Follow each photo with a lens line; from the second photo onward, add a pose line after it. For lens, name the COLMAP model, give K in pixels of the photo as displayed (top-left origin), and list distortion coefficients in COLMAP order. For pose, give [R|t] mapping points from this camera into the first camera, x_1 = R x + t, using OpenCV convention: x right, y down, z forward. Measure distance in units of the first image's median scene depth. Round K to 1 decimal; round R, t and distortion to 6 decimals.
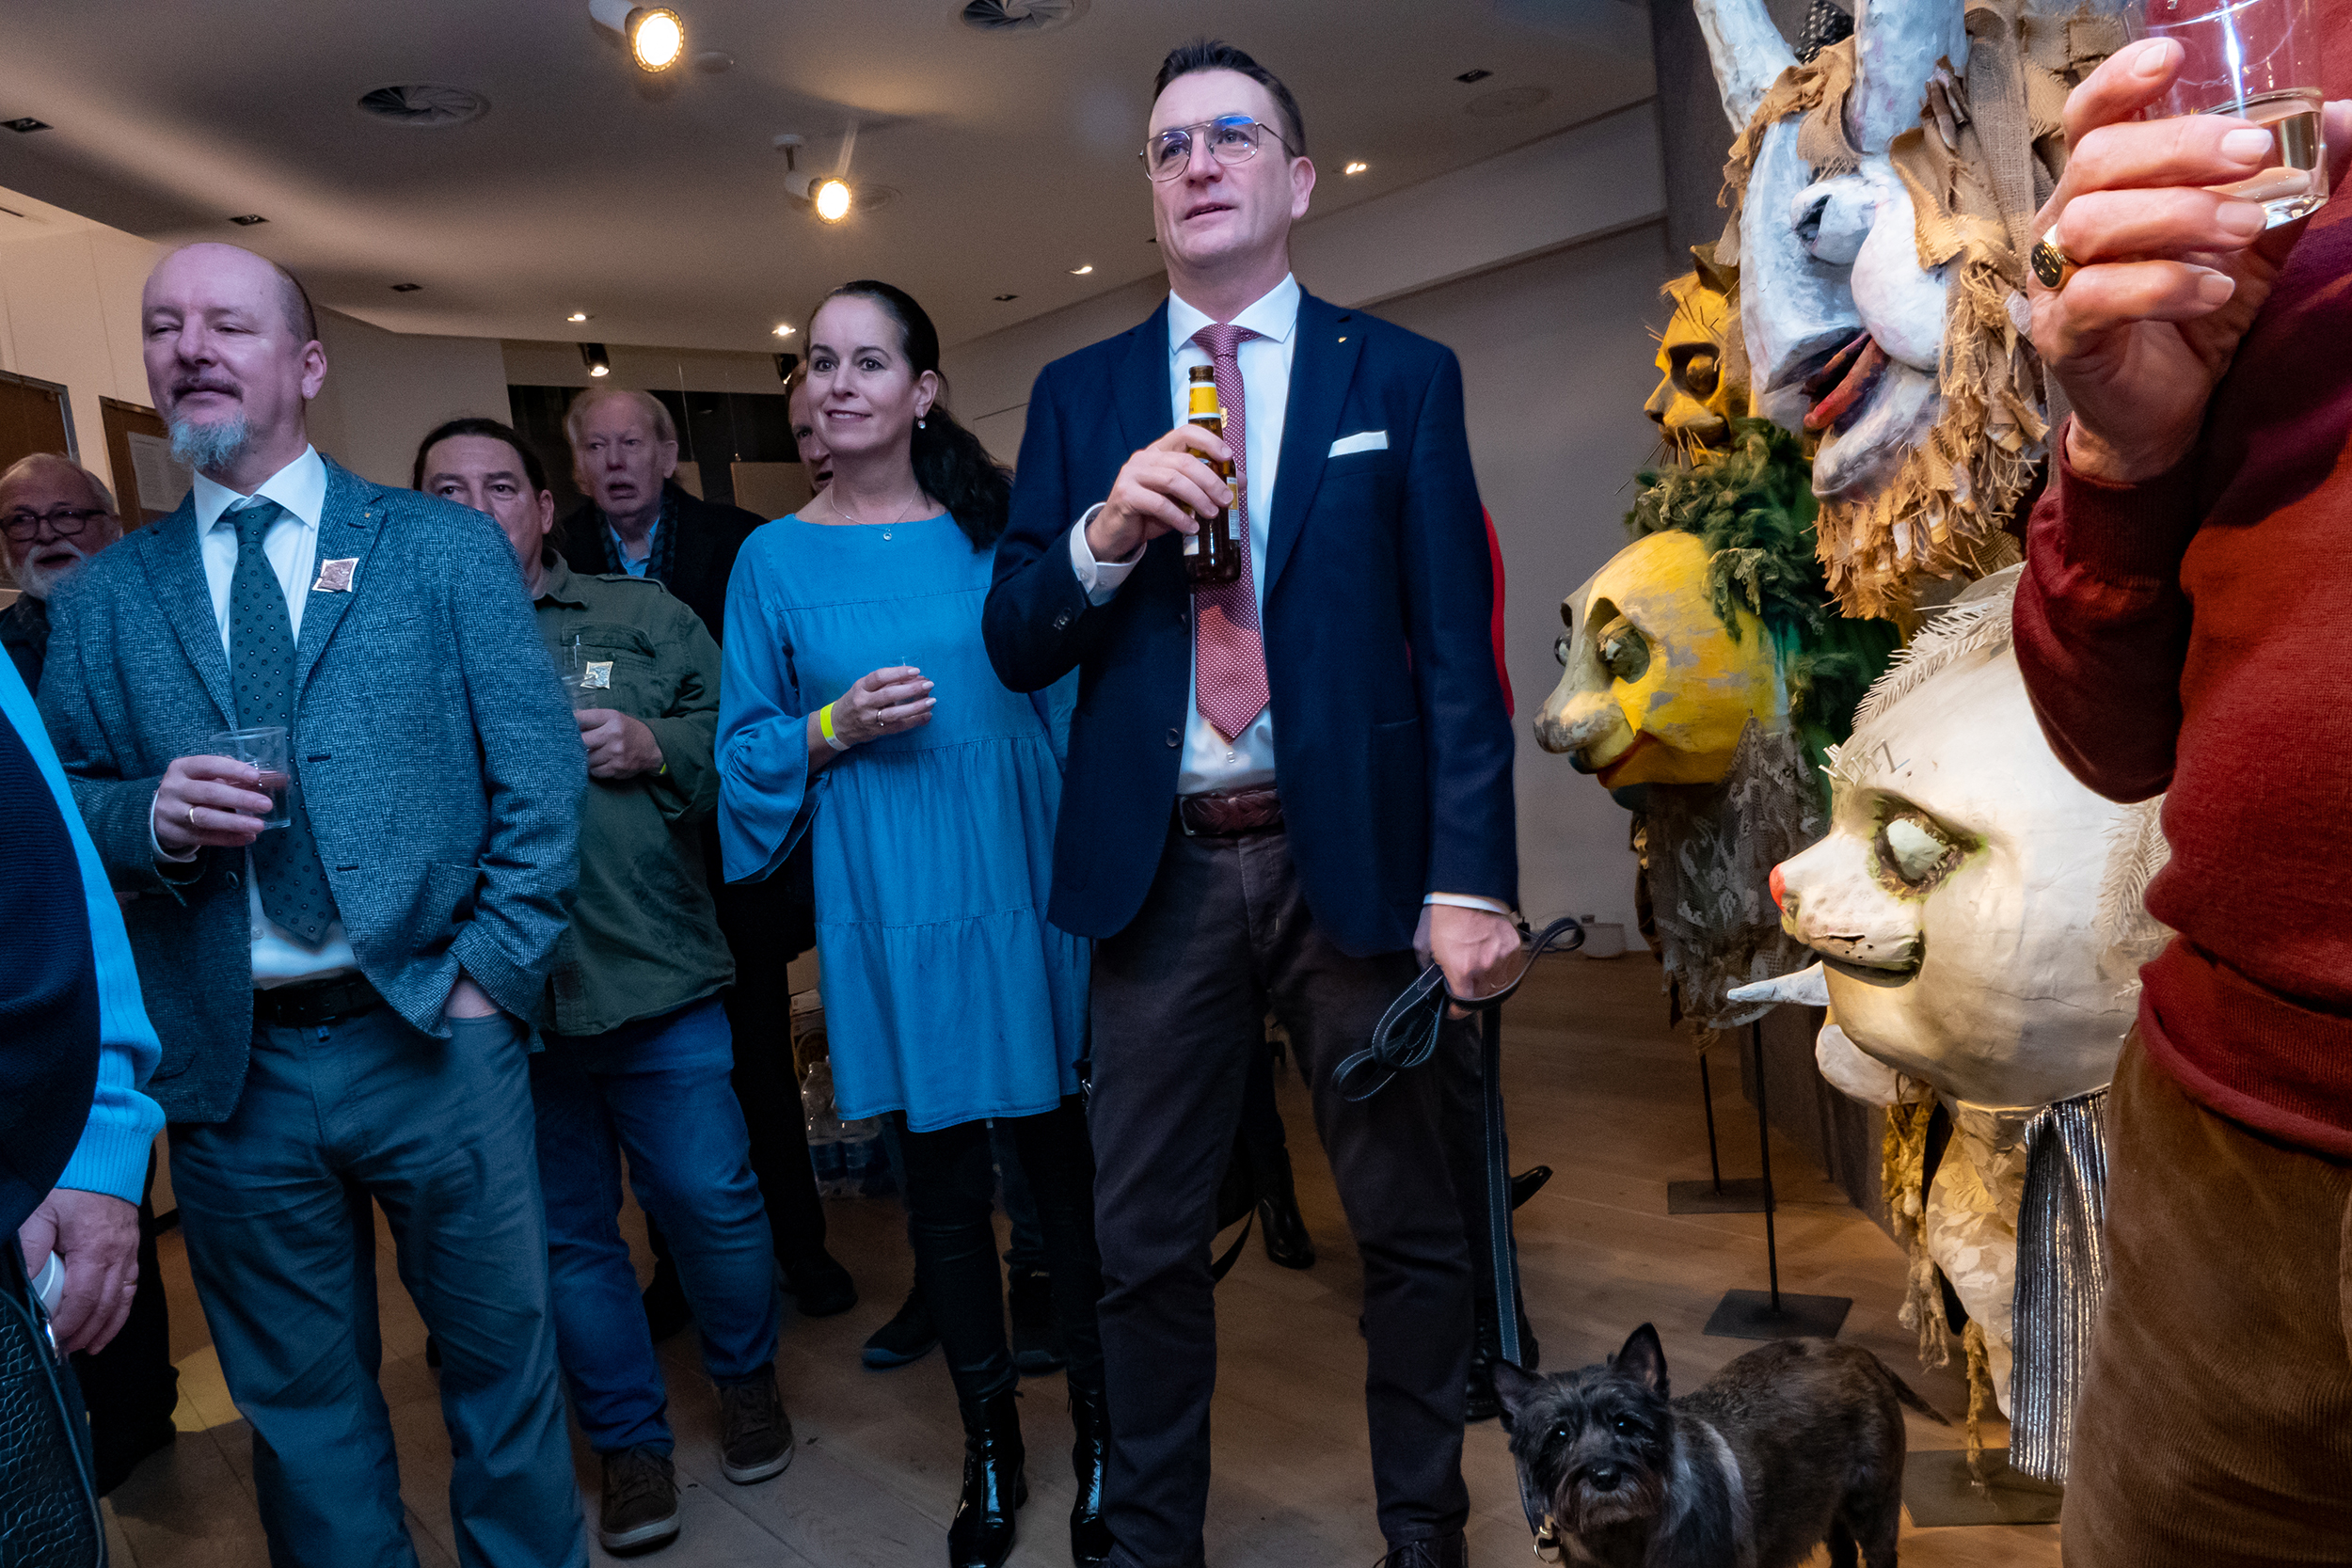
lens RADIAL K [[1766.0, 0, 1159.5], [0, 1766.0, 838.3], [0, 0, 1]] dist [-0.003777, 0.008616]
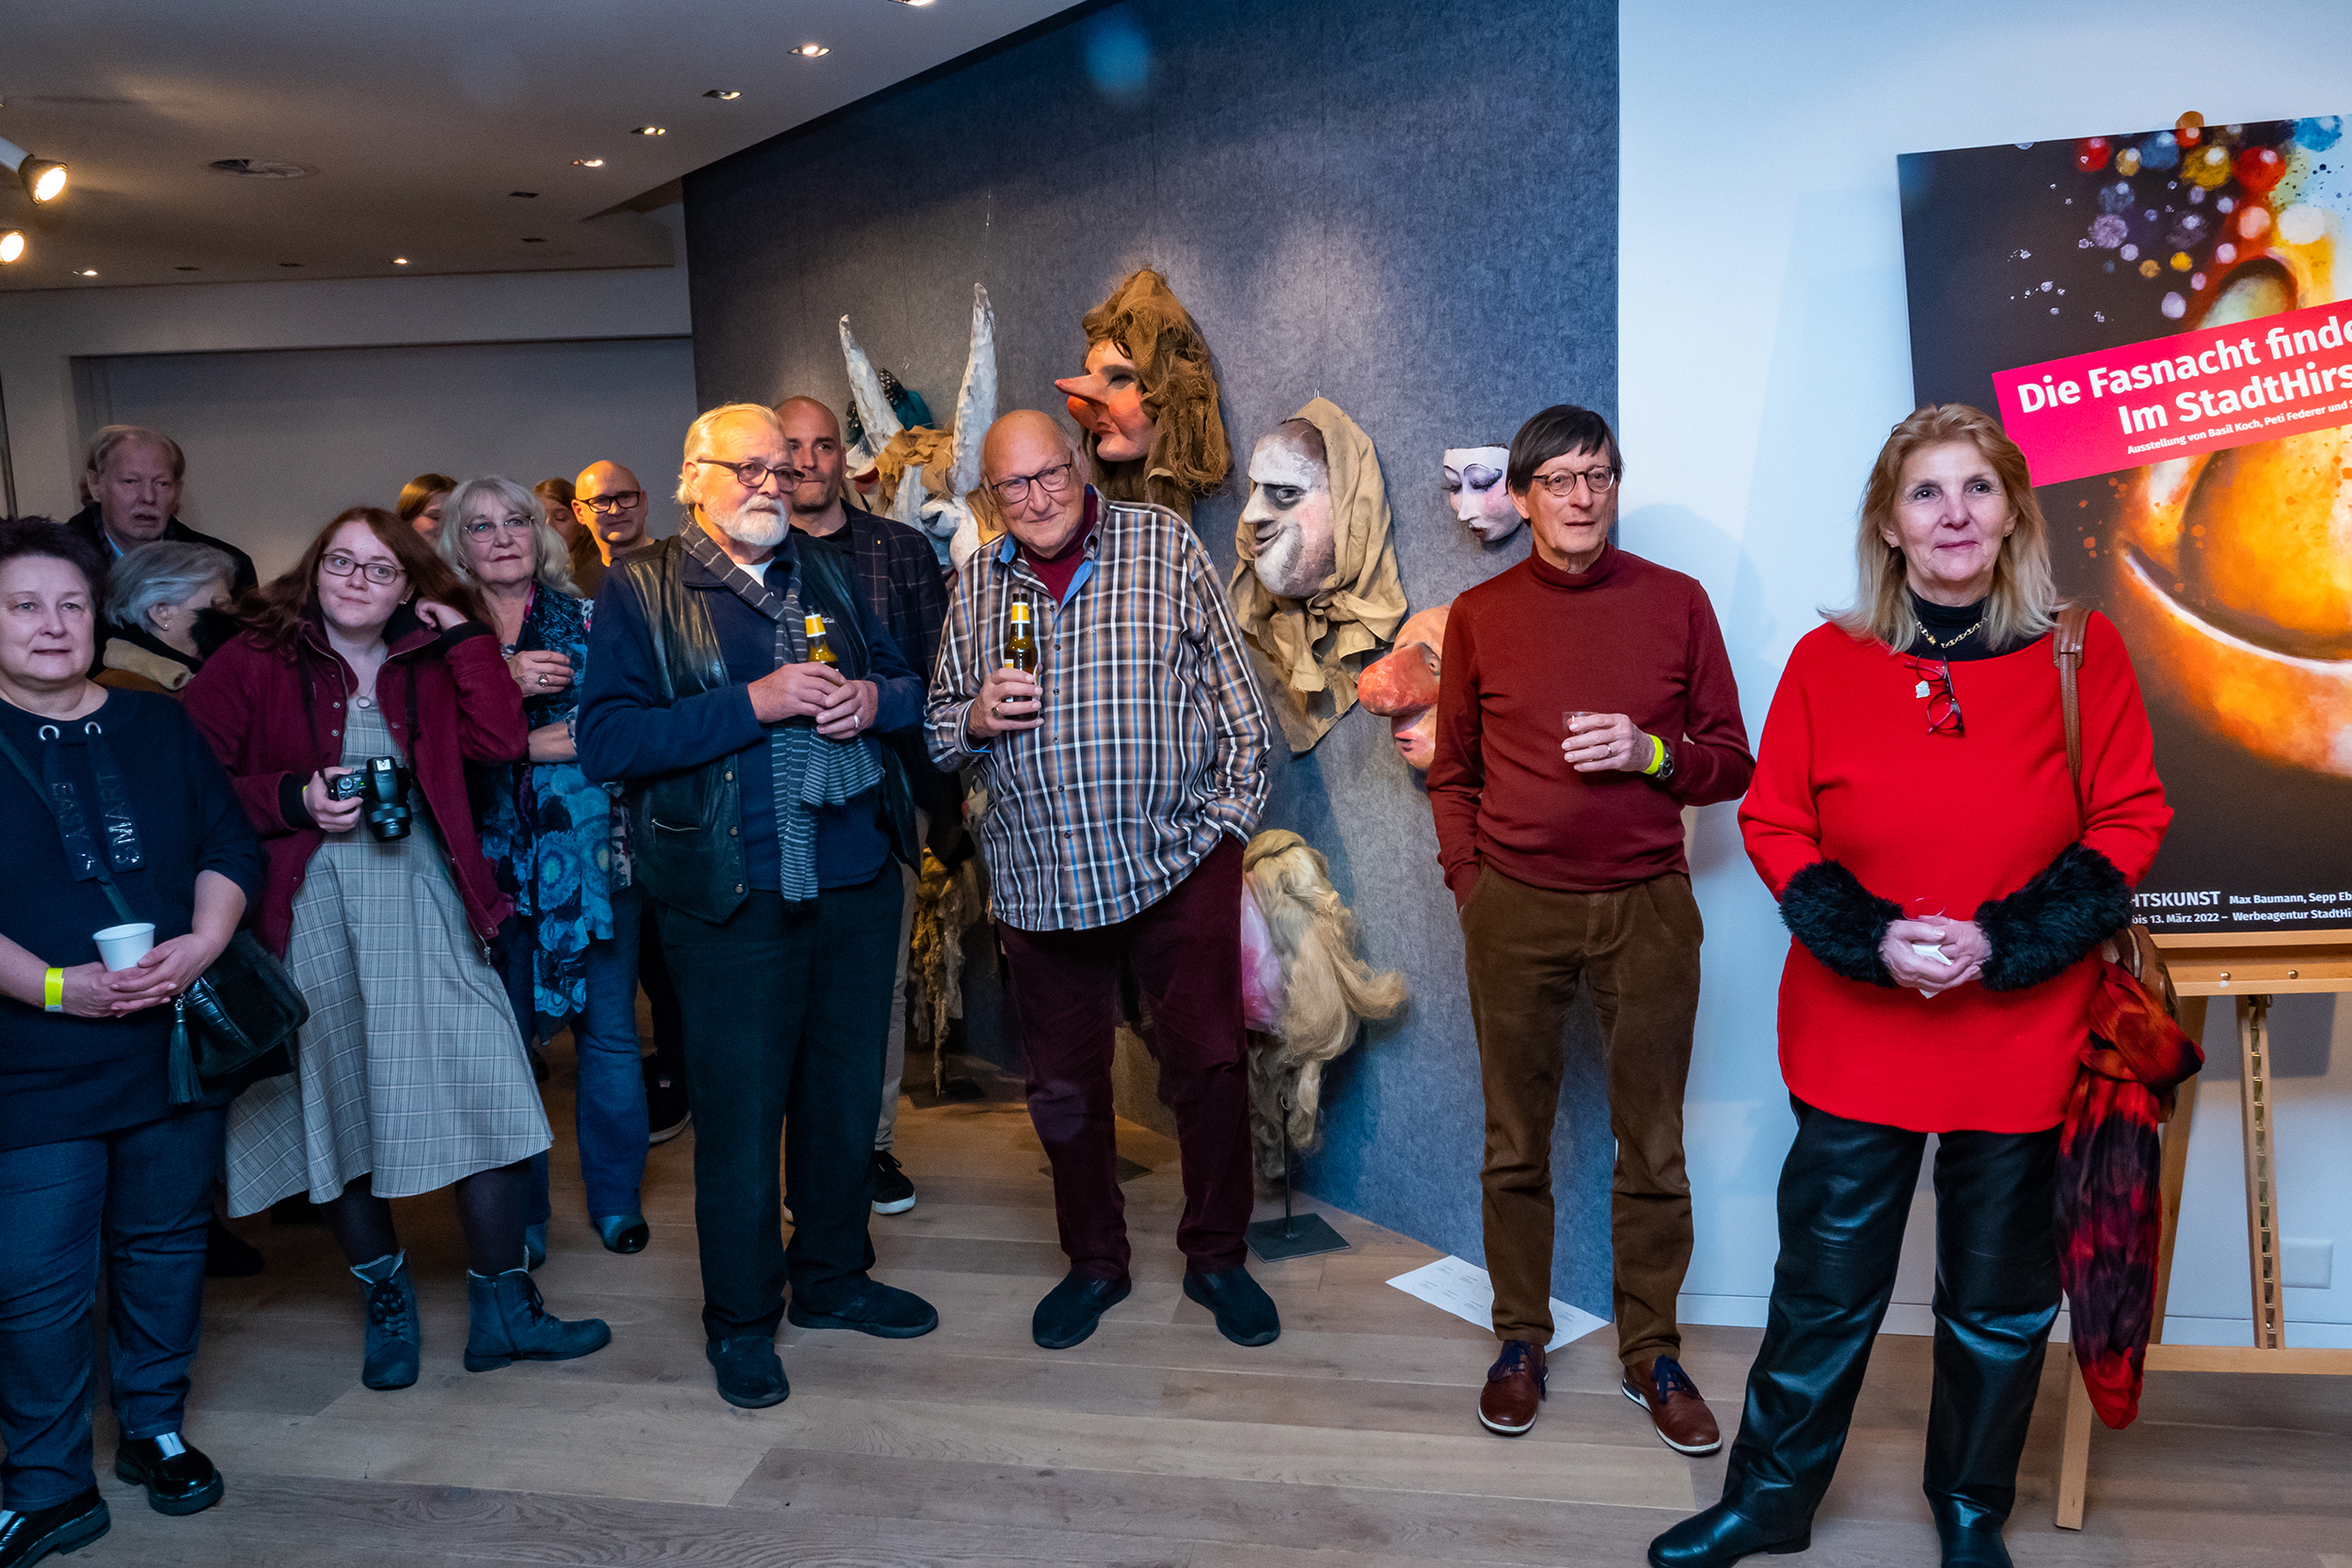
lens RADIAL K [[1766.0, 0, 1227.4], [0, 1766.0, 808.5], [0, 0, 1]] dist [-0.003777, 0.008616]
pose [[0.715904, -0.014122, 0.698056, -0.988175], [0.002179, 0.999836, 0.017992, -0.013600], [-0.698196, -0.011359, 0.715817, -0.938573]]
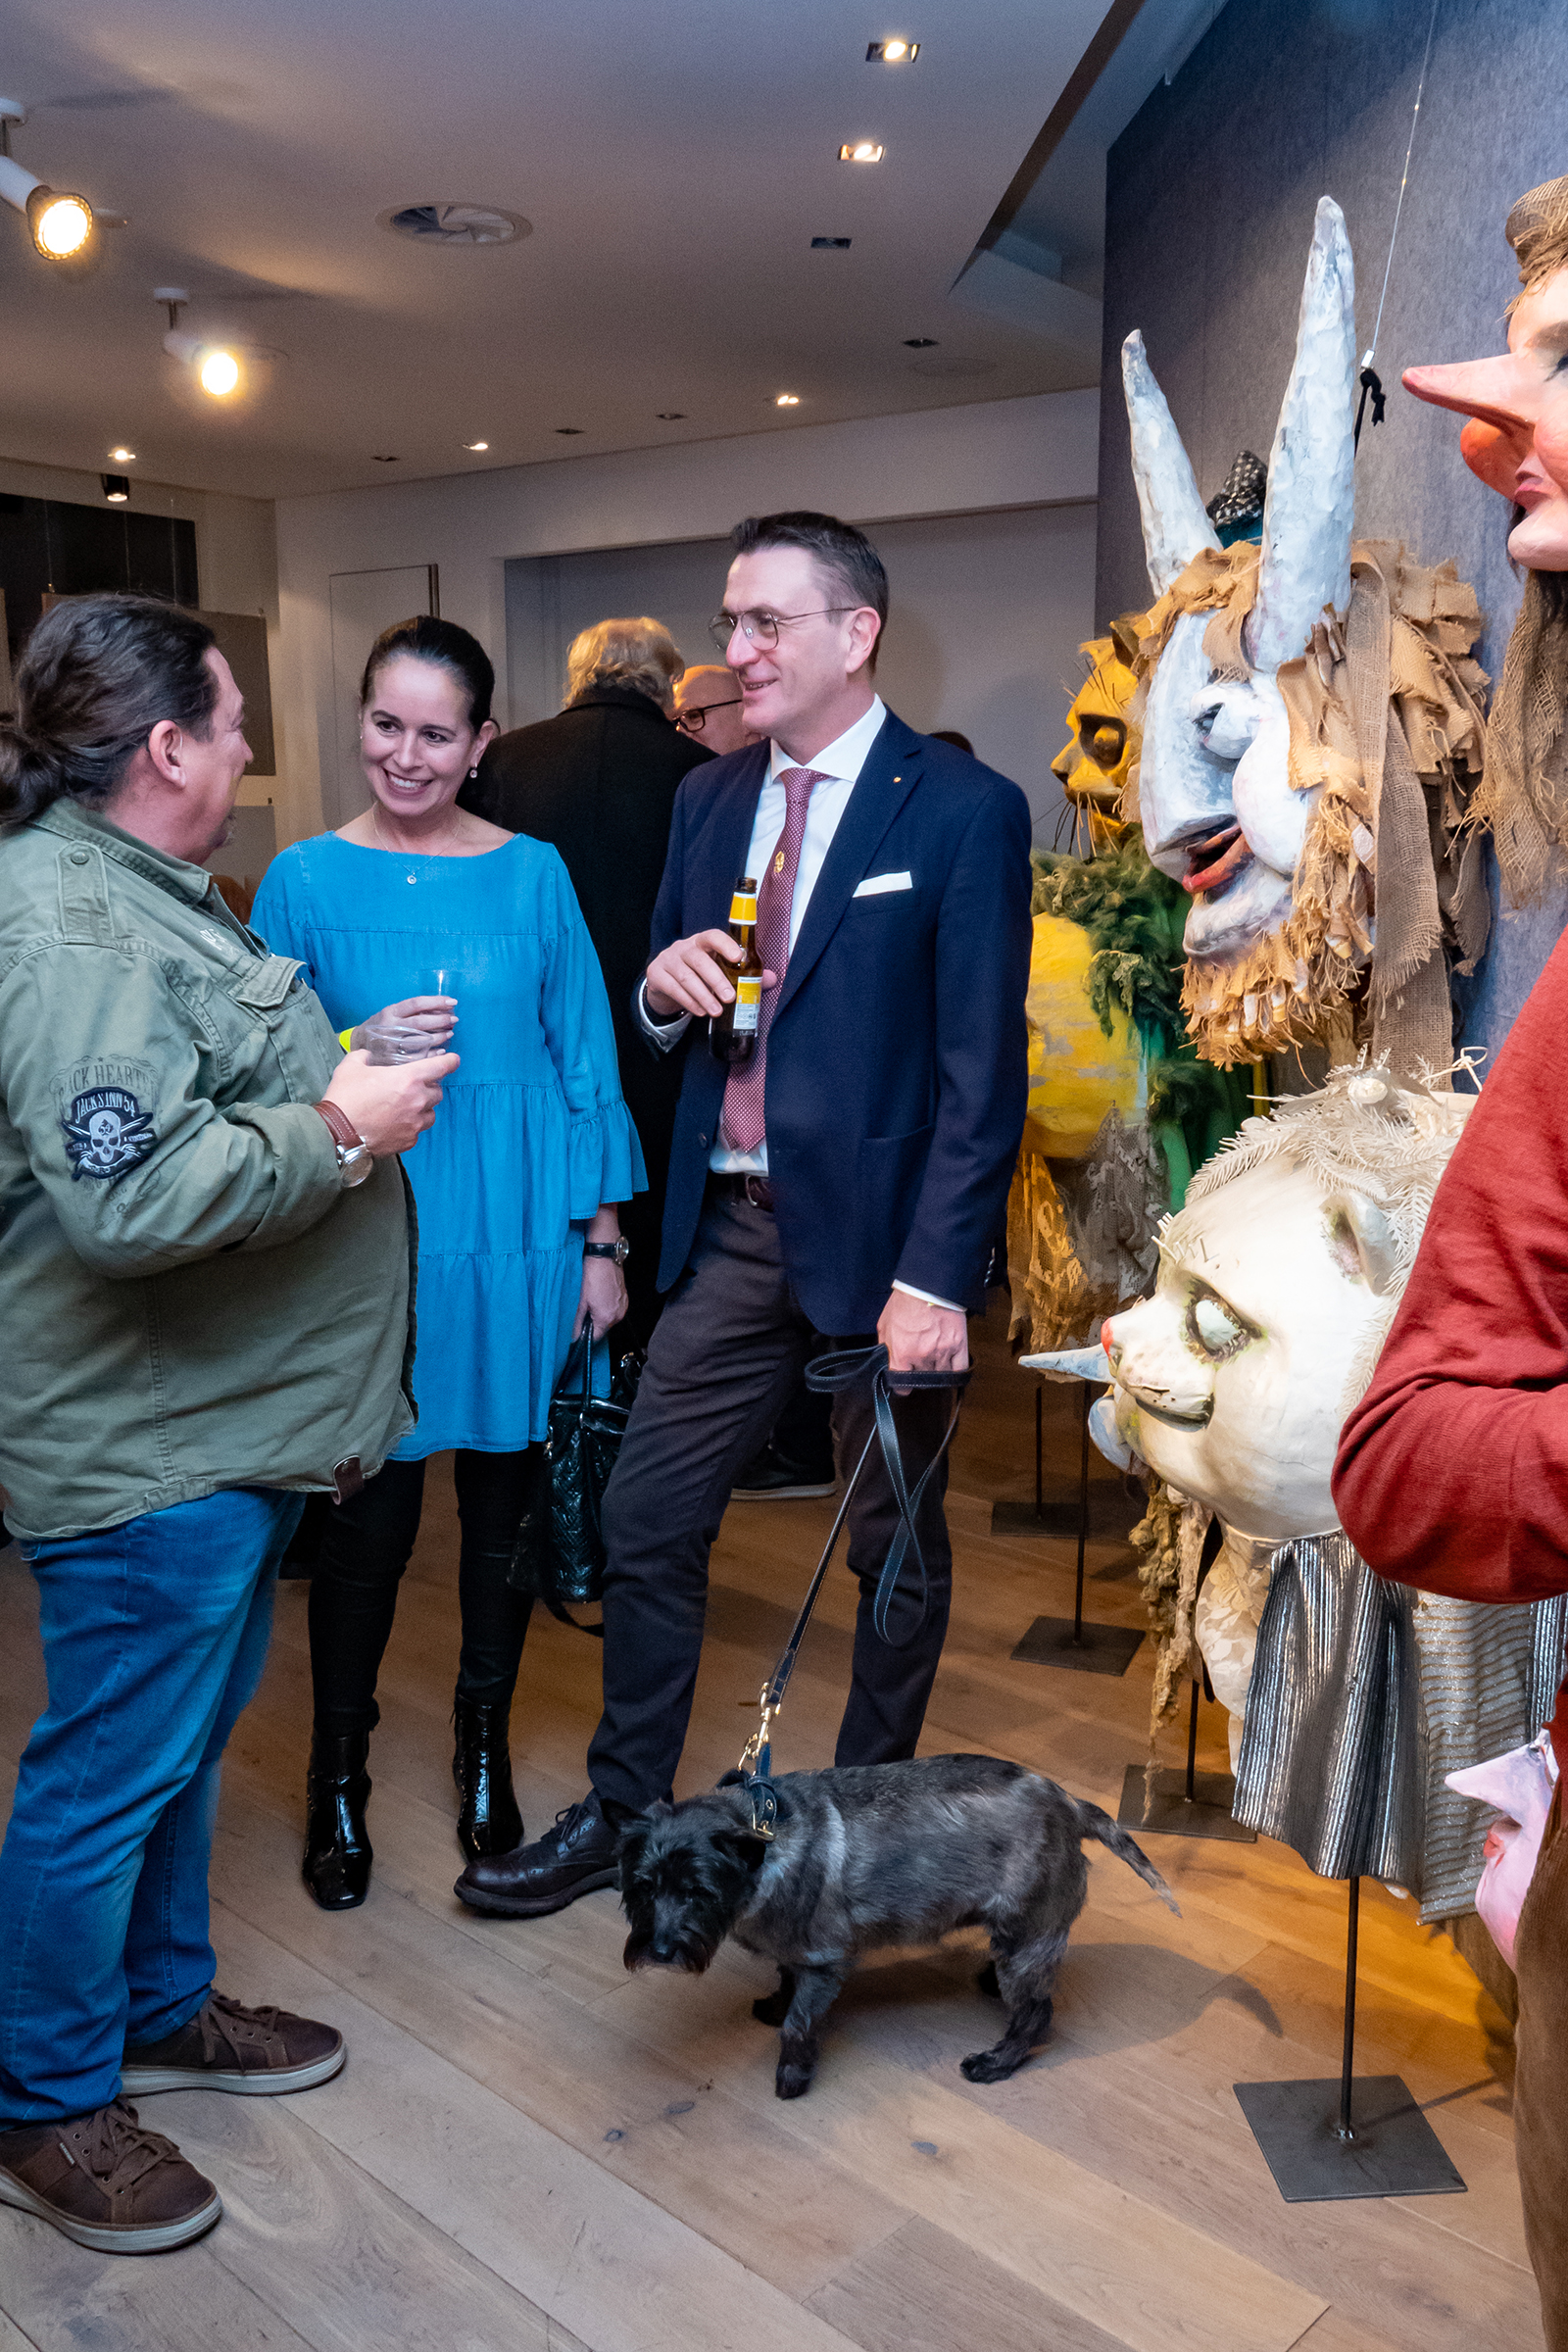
lens RADIAL K [[2003.2, 0, 872.3], [0, 2003.2, 1176.5], [0, 0, 1]] dist [-0.010774, 0.015929]
pose [[0.975376, 0.085368, 0.203358, -0.072757], [-0.101050, 0.992554, 0.068005, -0.129521], [-0.196038, -0.086880, 0.976740, -0.229943]]
